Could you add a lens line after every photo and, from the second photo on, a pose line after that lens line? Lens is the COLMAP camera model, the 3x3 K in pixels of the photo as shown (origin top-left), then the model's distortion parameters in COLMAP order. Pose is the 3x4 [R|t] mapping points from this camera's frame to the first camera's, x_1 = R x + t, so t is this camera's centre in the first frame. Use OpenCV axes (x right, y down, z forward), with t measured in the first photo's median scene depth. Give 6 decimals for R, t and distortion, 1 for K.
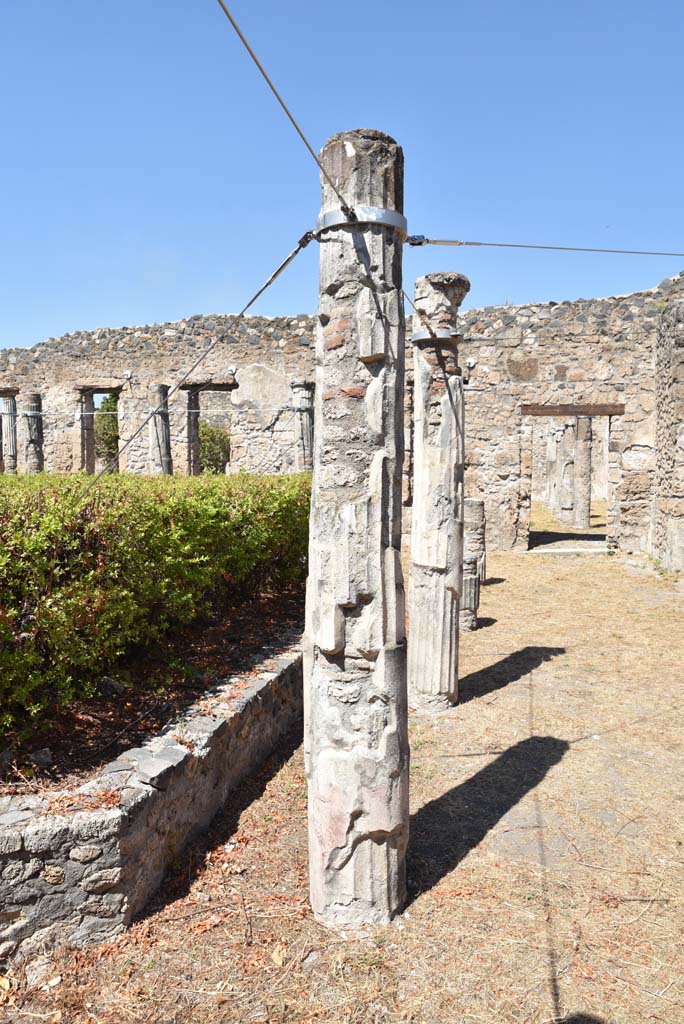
lens RADIAL K [[705.0, 0, 340.9], [0, 705.0, 505.4], [0, 0, 1]] dist [-0.076935, 0.000980]
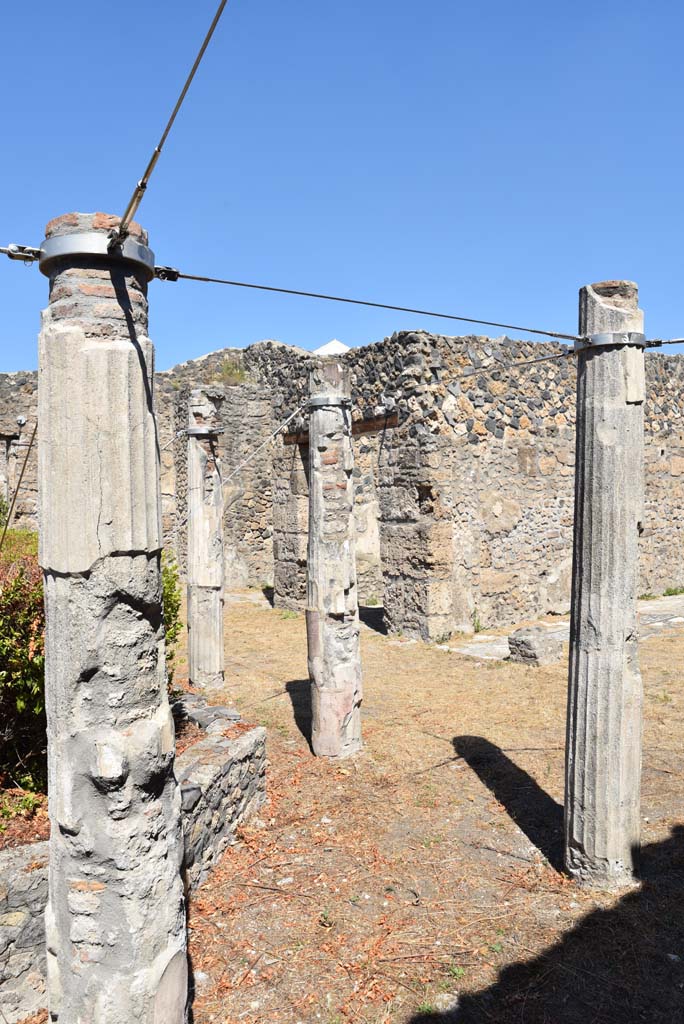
lens RADIAL K [[705.0, 0, 340.2], [0, 705.0, 515.6], [0, 0, 1]] dist [-0.076935, 0.000980]
pose [[0.654929, -0.033512, 0.754947, -0.808595], [0.065644, 0.997763, -0.012656, -0.025437], [-0.752834, 0.057846, 0.655664, -0.180418]]
